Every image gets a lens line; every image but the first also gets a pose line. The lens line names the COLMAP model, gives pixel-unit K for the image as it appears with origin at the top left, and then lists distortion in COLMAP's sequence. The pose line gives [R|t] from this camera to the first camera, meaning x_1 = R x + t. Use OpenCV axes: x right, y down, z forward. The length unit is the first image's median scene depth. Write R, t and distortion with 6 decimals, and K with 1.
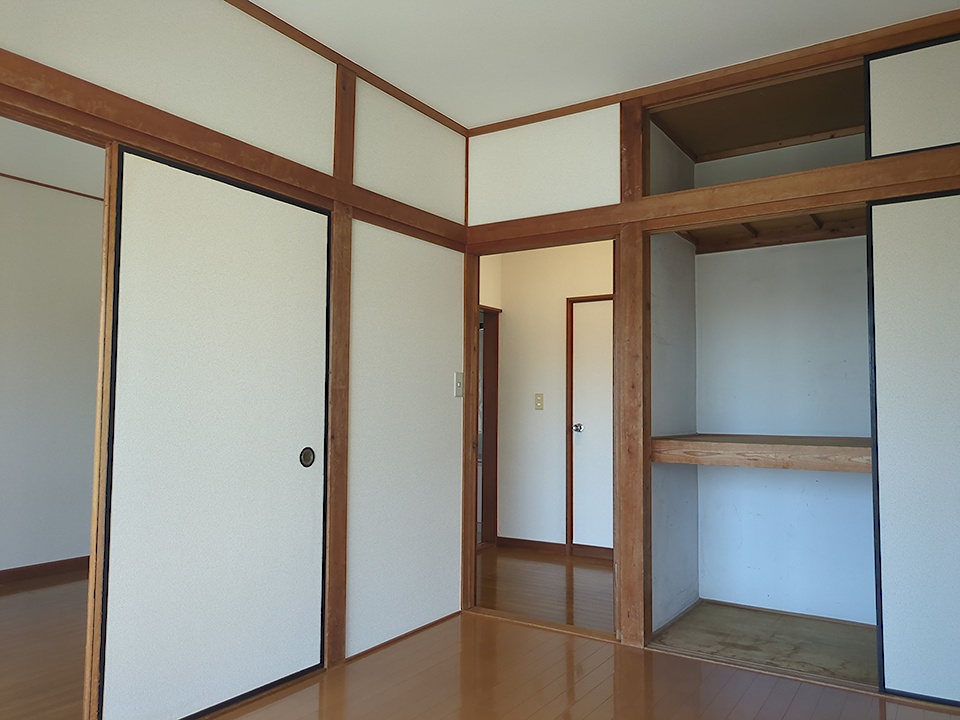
lens RADIAL K [[716.8, 0, 475.7], [0, 716.8, 361.1], [0, 0, 1]] dist [0.007996, 0.004075]
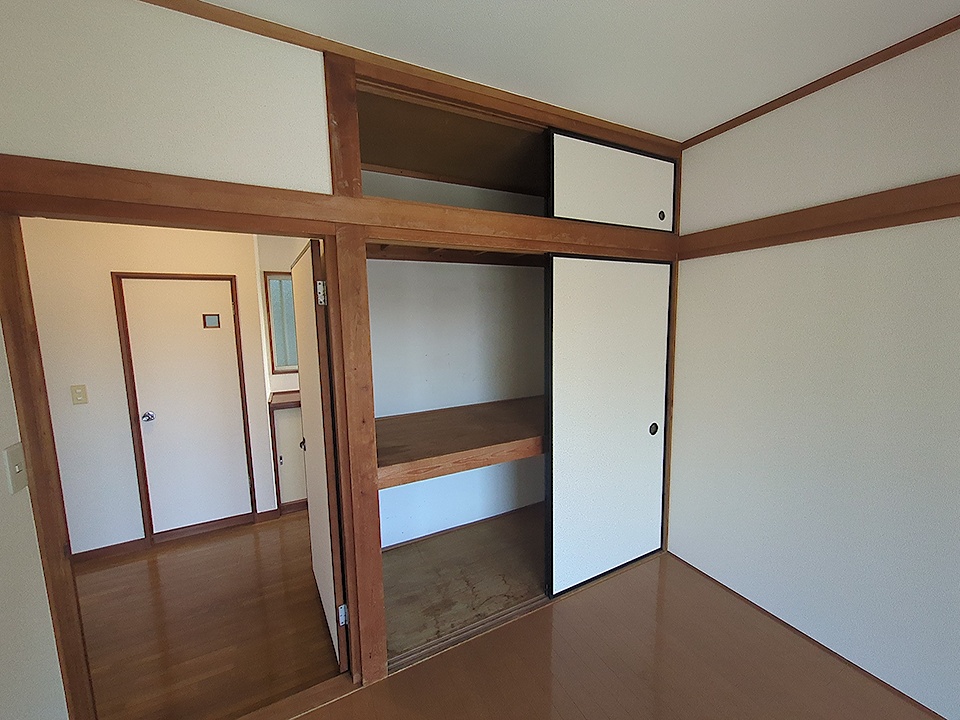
lens RADIAL K [[376.5, 0, 480.5], [0, 376.5, 360.9], [0, 0, 1]] dist [-0.003377, -0.000181]
pose [[0.488799, -0.117089, 0.864503, -0.098023], [-0.032689, 0.987798, 0.152271, -0.111693], [-0.871784, -0.102690, 0.479007, 0.660979]]
